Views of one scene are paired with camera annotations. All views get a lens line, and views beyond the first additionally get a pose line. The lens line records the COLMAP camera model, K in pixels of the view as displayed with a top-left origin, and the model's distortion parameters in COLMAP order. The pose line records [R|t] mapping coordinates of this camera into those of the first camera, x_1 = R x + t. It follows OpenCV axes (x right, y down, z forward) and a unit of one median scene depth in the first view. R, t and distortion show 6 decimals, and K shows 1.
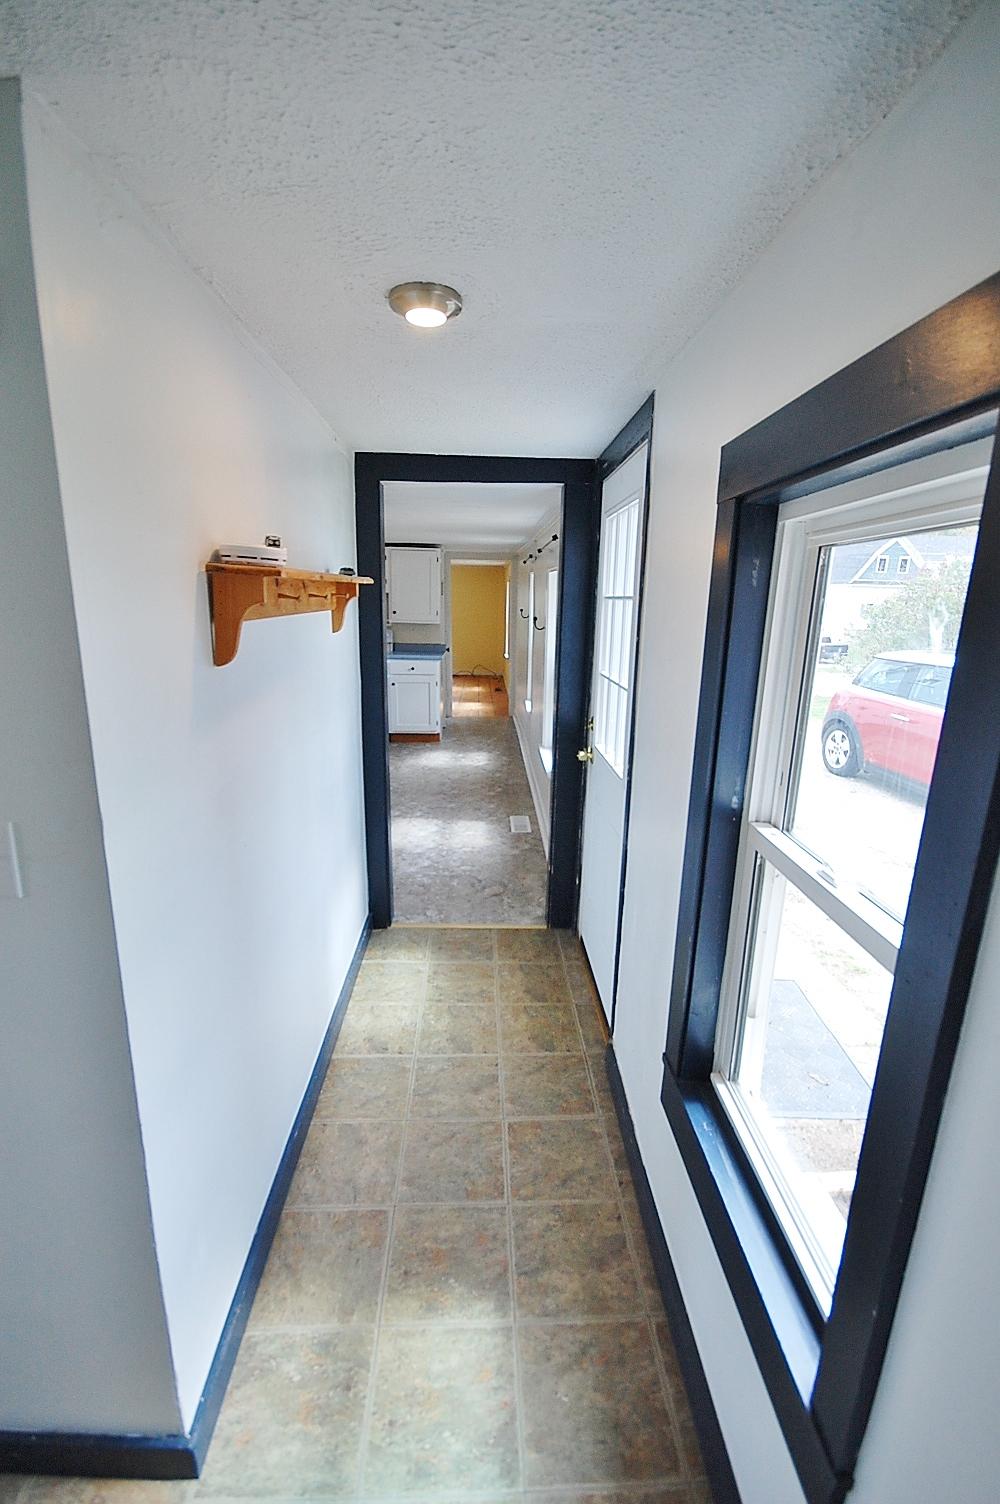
lens RADIAL K [[668.7, 0, 494.3], [0, 668.7, 757.3], [0, 0, 1]] dist [0.000290, -0.000089]
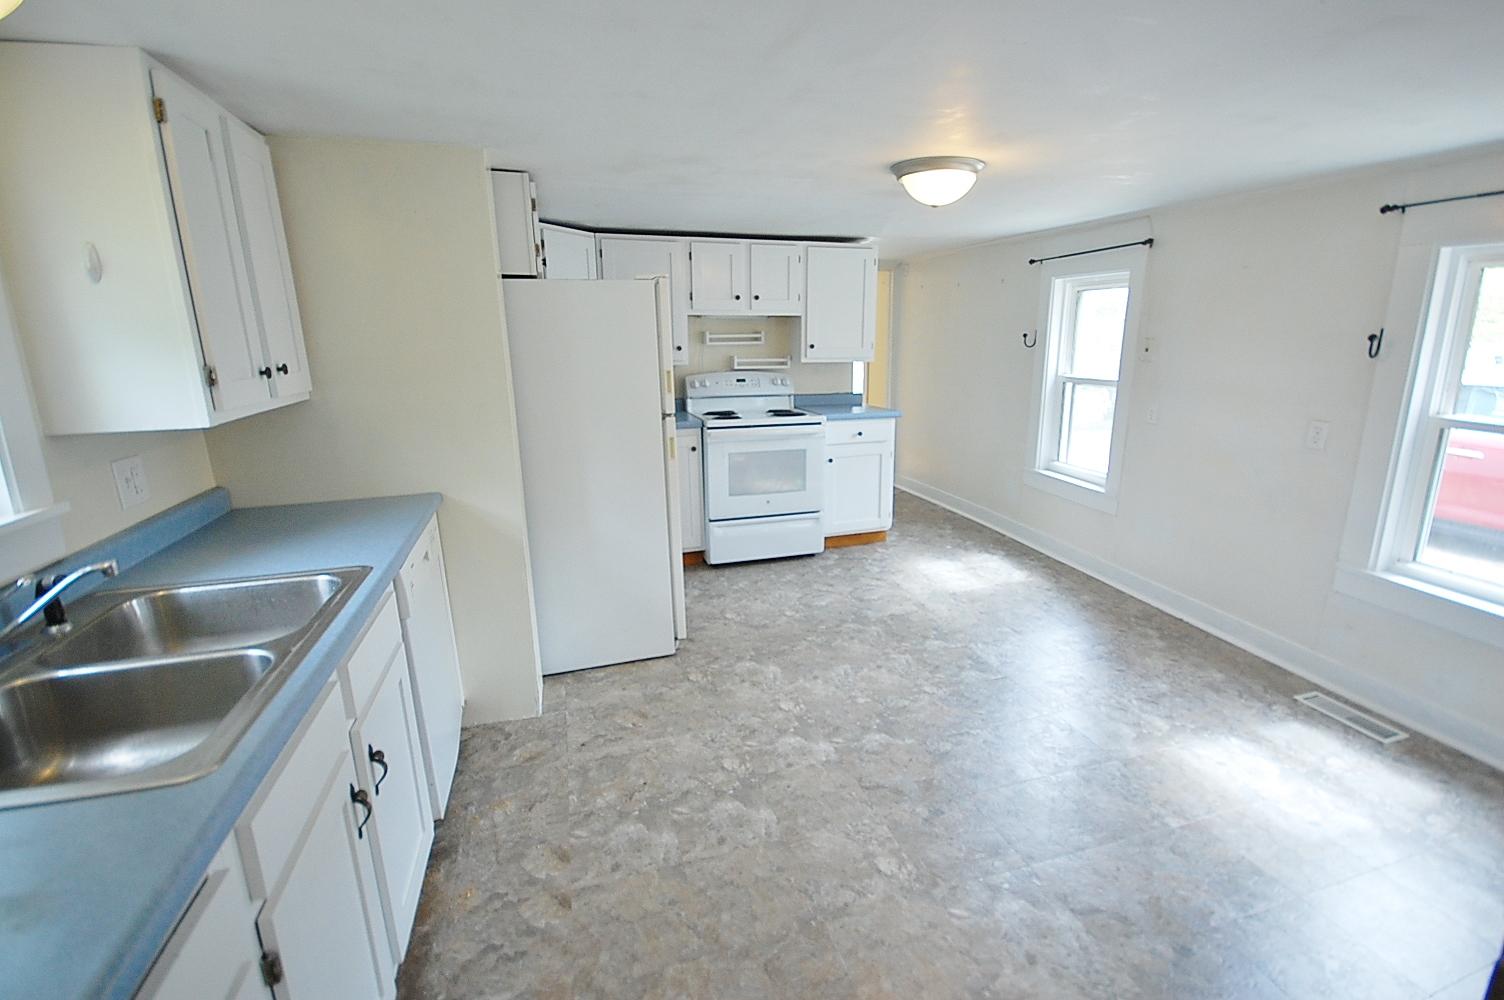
lens RADIAL K [[668.7, 0, 753.5], [0, 668.7, 498.4], [0, 0, 1]] dist [0.000290, -0.000089]
pose [[0.961274, -0.095637, 0.258469, -0.529433], [0.094035, 0.995395, 0.018582, -0.127449], [-0.259056, 0.006443, 0.965841, 0.569790]]
